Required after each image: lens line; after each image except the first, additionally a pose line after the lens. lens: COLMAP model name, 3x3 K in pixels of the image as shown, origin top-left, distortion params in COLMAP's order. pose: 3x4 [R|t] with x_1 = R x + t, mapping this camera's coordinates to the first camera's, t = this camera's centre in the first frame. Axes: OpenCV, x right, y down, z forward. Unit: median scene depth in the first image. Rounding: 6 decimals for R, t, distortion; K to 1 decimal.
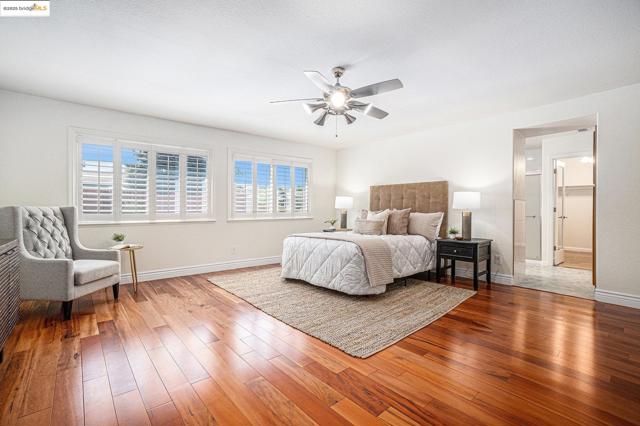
lens RADIAL K [[285.1, 0, 313.5], [0, 285.1, 211.0], [0, 0, 1]] dist [-0.040626, 0.000162]
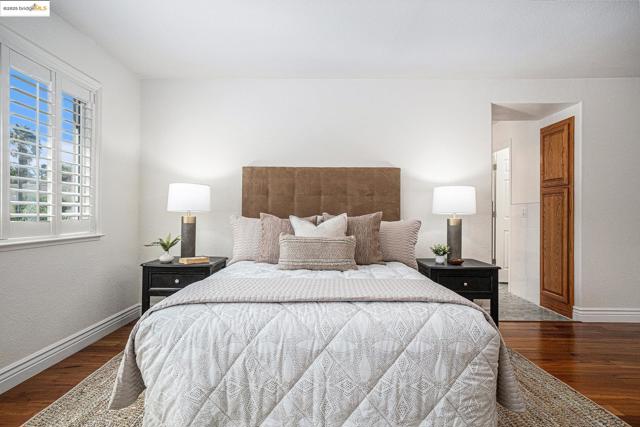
lens RADIAL K [[383.2, 0, 320.0], [0, 383.2, 213.5], [0, 0, 1]] dist [0.001932, 0.000059]
pose [[0.648711, -0.004663, 0.761020, -0.332469], [-0.002808, 0.999960, 0.008520, -0.017010], [-0.761029, -0.007664, 0.648672, 0.702800]]
